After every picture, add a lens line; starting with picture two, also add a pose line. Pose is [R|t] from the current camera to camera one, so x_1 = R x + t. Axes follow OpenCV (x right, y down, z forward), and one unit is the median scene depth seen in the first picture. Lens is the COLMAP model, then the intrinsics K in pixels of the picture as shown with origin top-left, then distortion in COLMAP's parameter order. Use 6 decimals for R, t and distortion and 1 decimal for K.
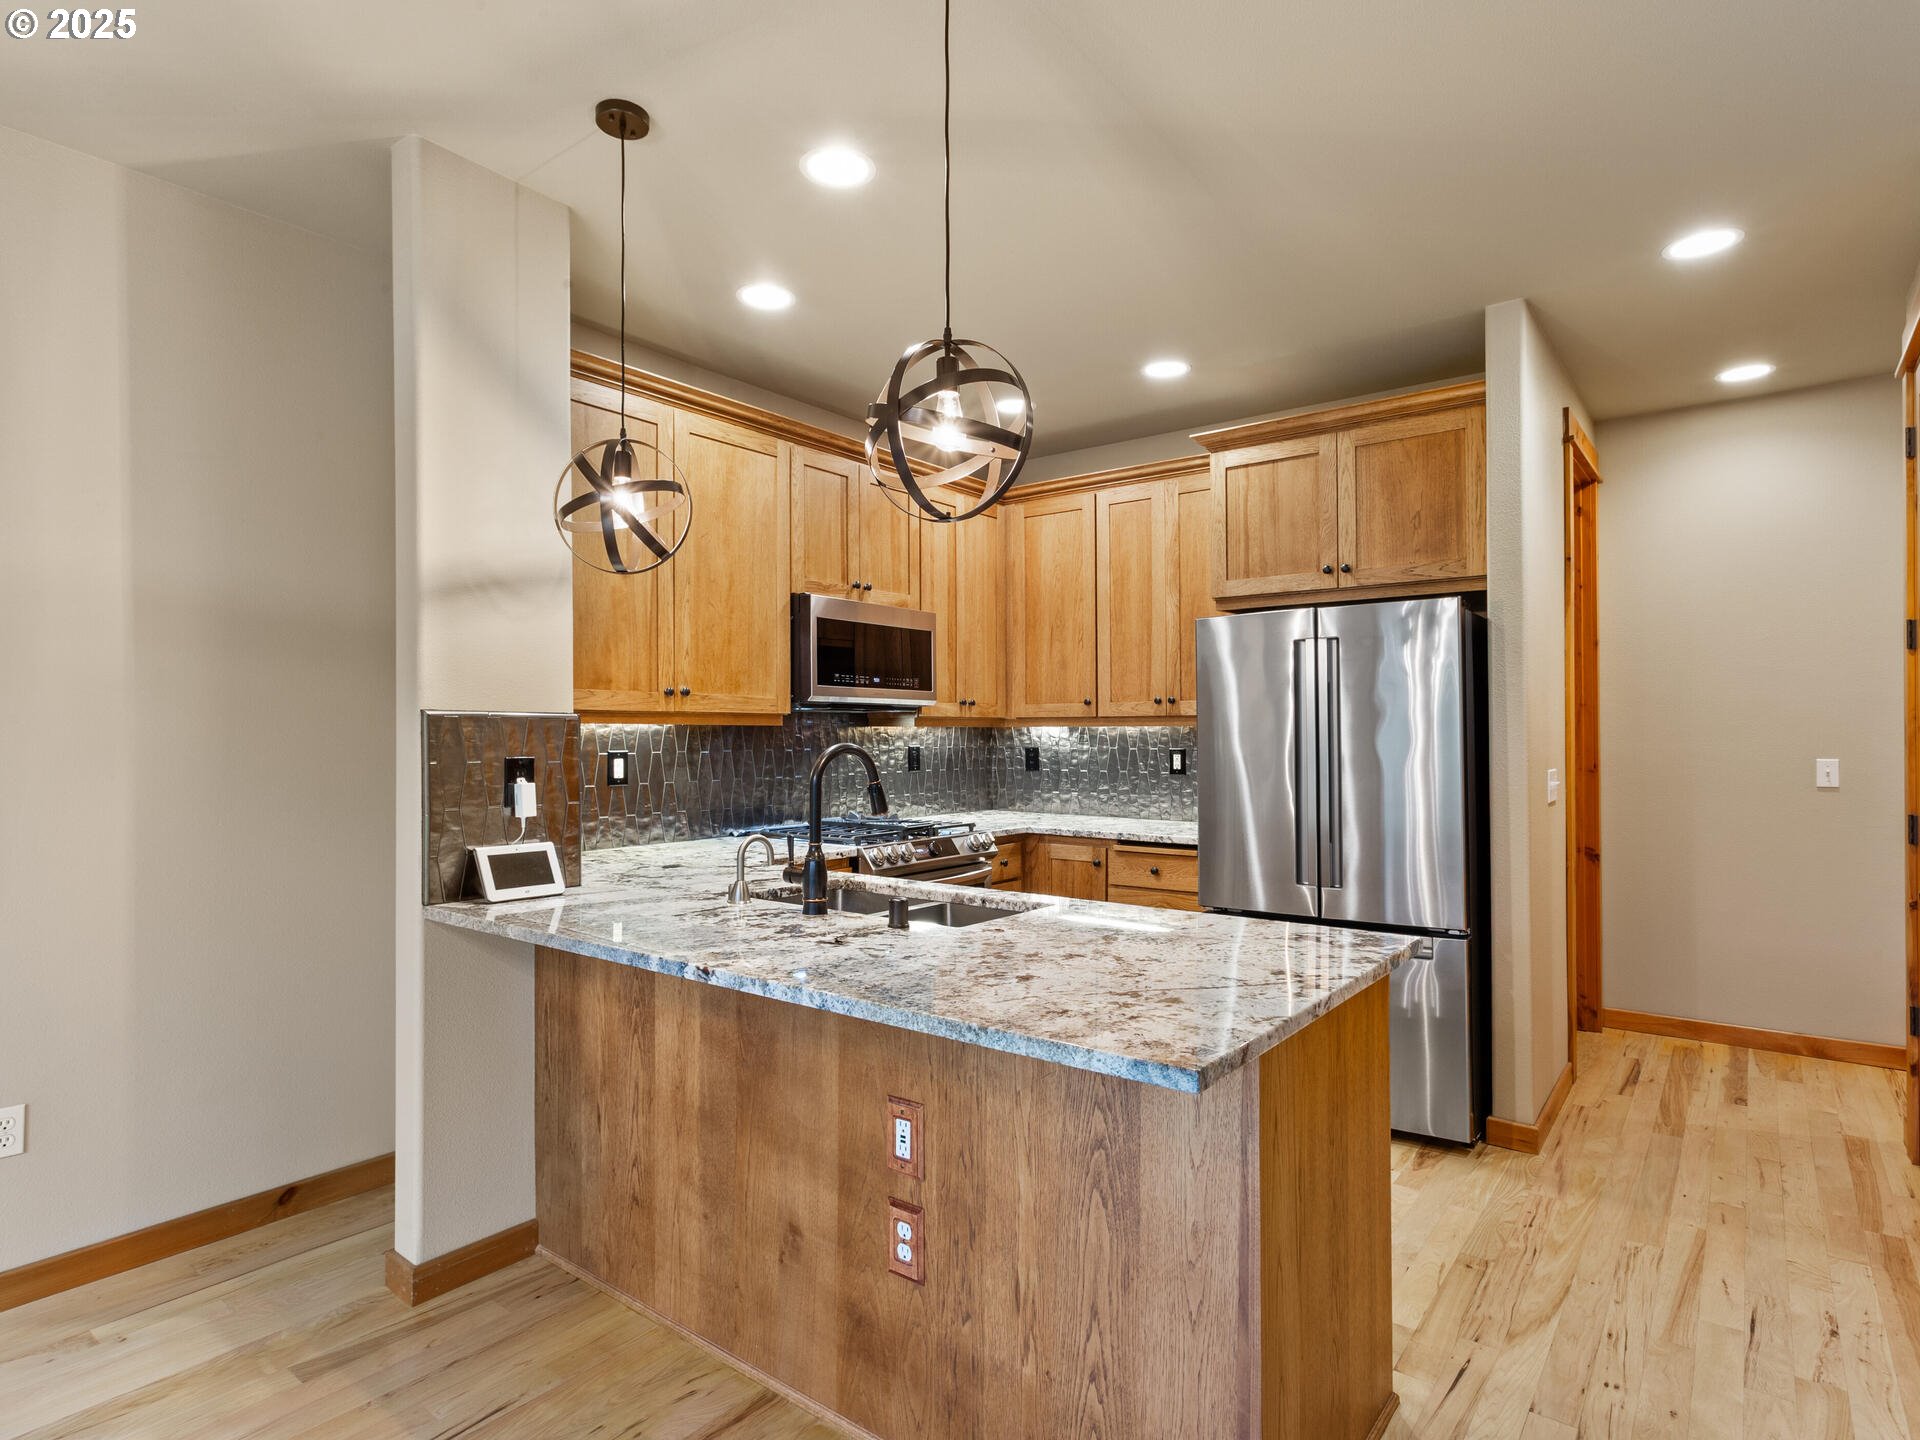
lens RADIAL K [[1029.2, 0, 954.8], [0, 1029.2, 726.9], [0, 0, 1]] dist [-0.002823, 0.003407]
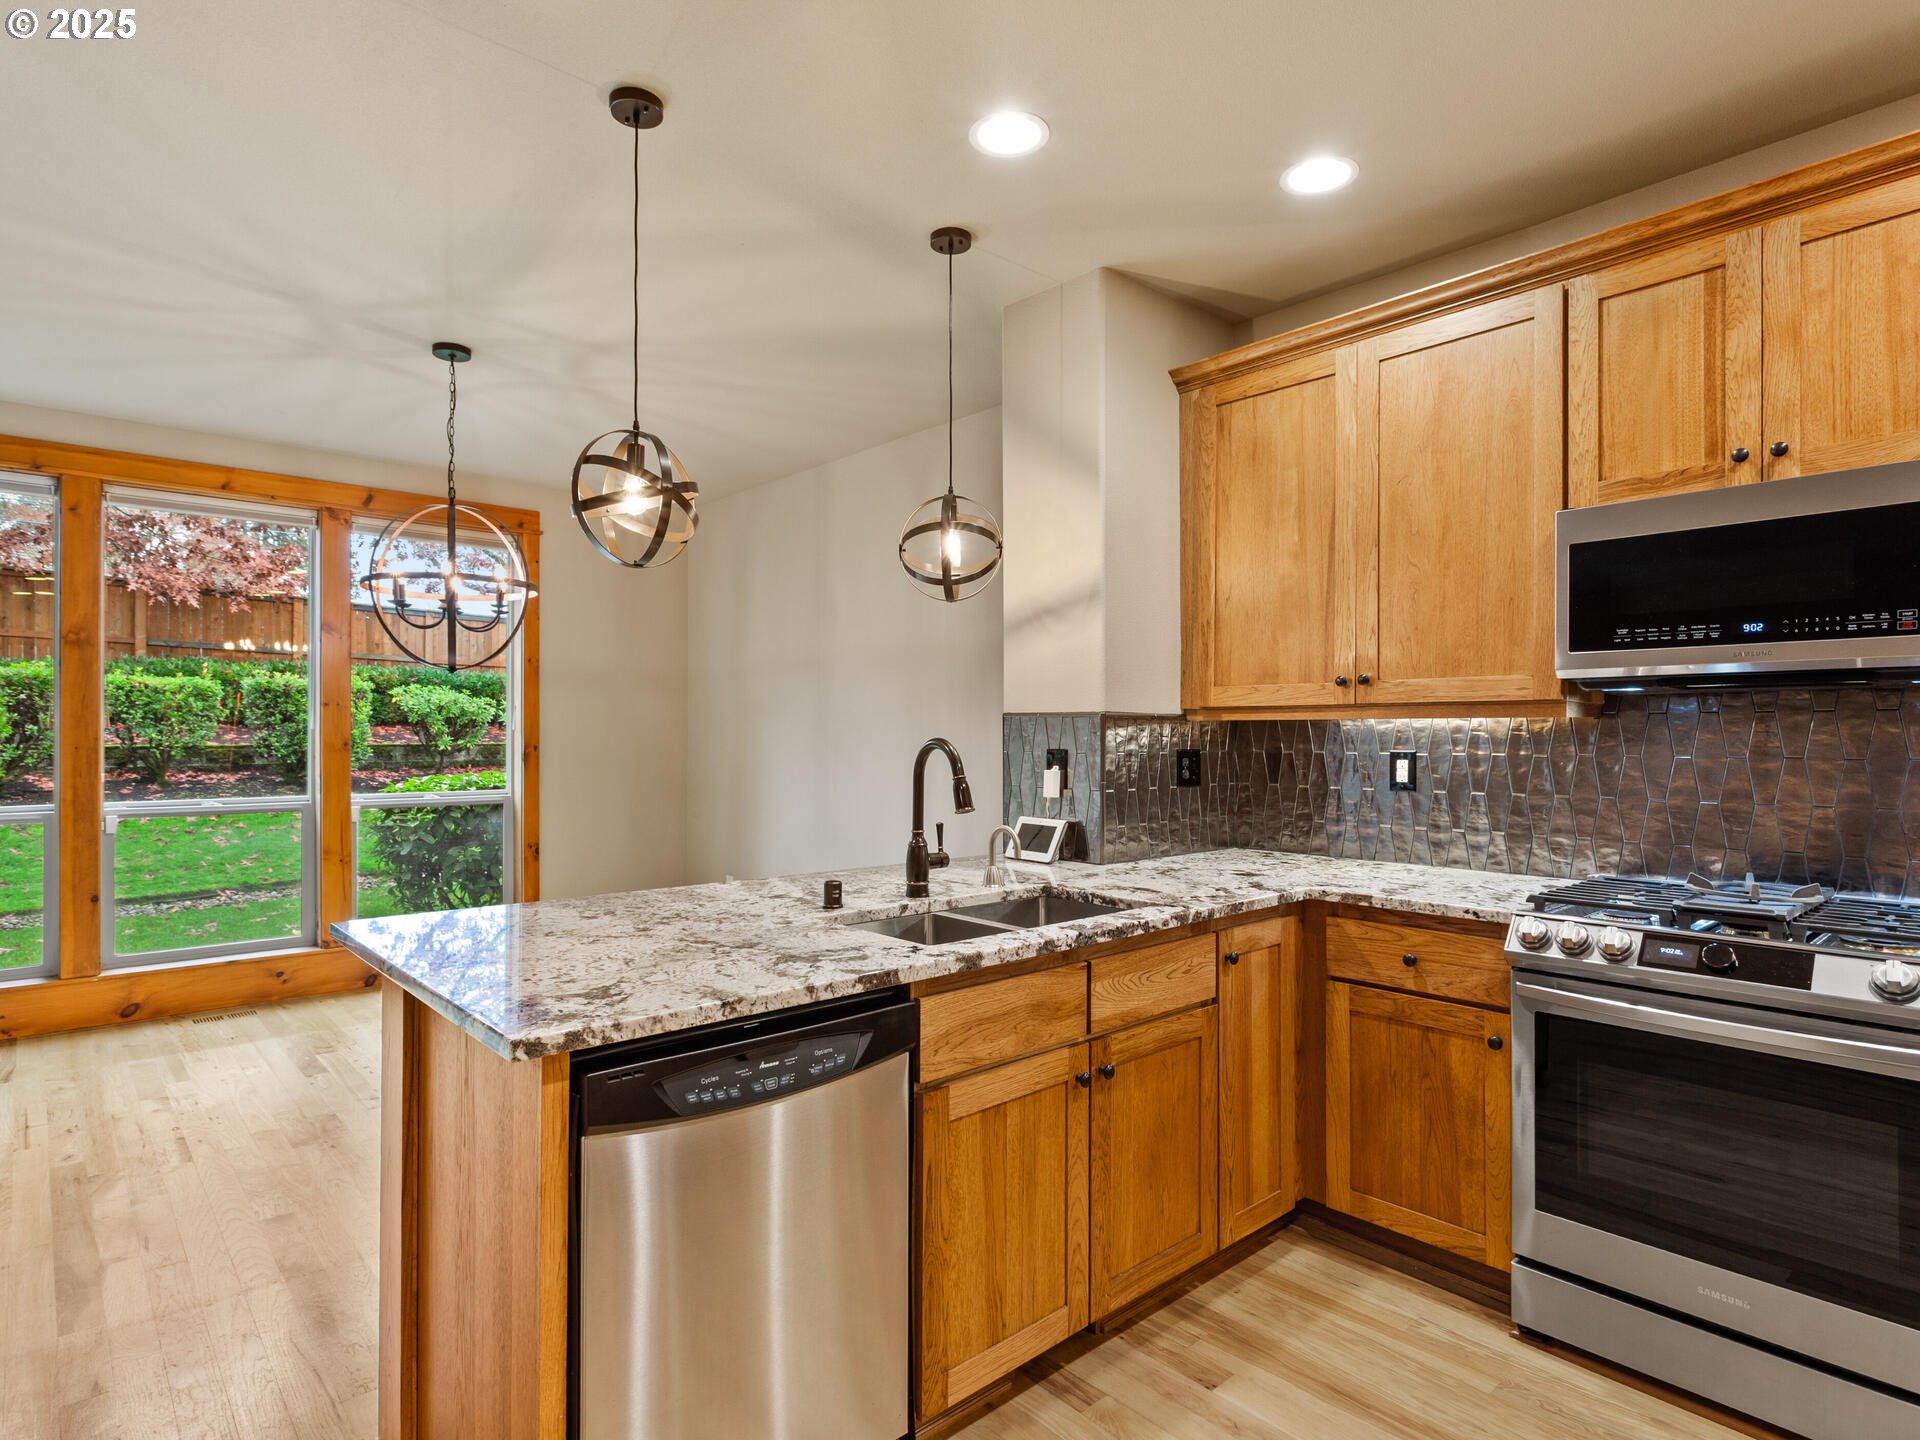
lens RADIAL K [[1029.2, 0, 954.4], [0, 1029.2, 730.9], [0, 0, 1]] dist [-0.002823, 0.003407]
pose [[-0.181964, -0.002416, -0.983302, 0.660462], [0.005134, 0.999981, -0.003407, 0.008829], [0.983292, -0.005669, -0.181949, 0.891610]]
